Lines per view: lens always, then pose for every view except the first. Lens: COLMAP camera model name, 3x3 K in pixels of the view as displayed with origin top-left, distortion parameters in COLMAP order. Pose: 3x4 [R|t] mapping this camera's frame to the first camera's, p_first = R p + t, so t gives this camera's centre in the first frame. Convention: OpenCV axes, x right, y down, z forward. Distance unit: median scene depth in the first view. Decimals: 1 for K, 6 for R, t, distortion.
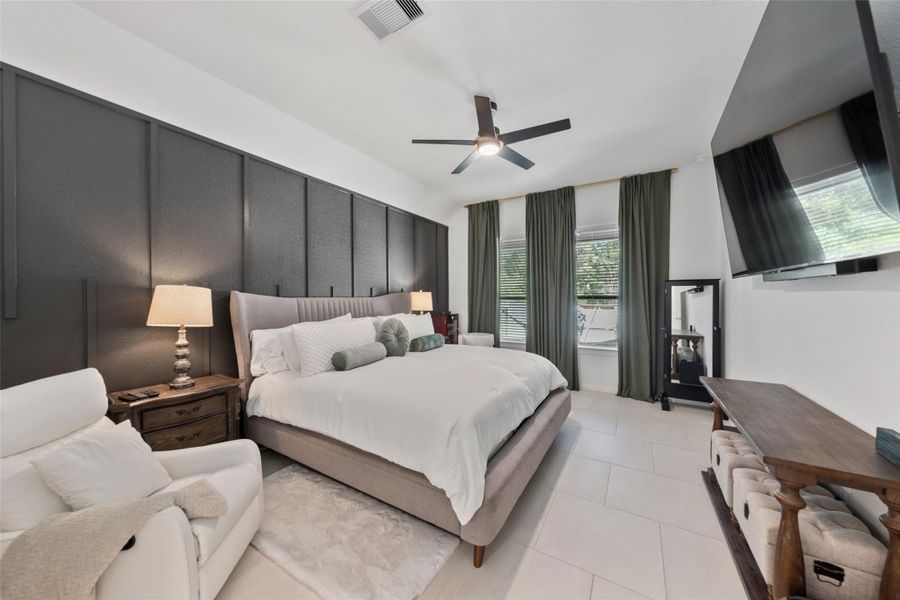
lens RADIAL K [[307.9, 0, 446.8], [0, 307.9, 297.5], [0, 0, 1]] dist [0.000588, 0.000247]
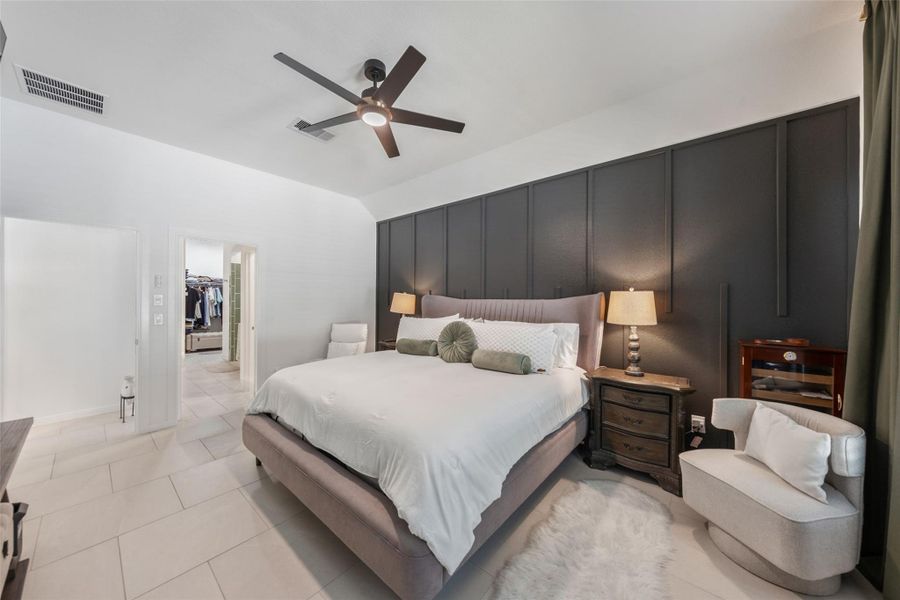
lens RADIAL K [[310.1, 0, 446.3], [0, 310.1, 294.4], [0, 0, 1]] dist [-0.000285, -0.000015]
pose [[-0.164567, -0.013722, -0.986270, 0.757068], [0.015738, 0.999739, -0.016535, 0.008727], [0.986240, -0.018243, -0.164309, 1.098757]]
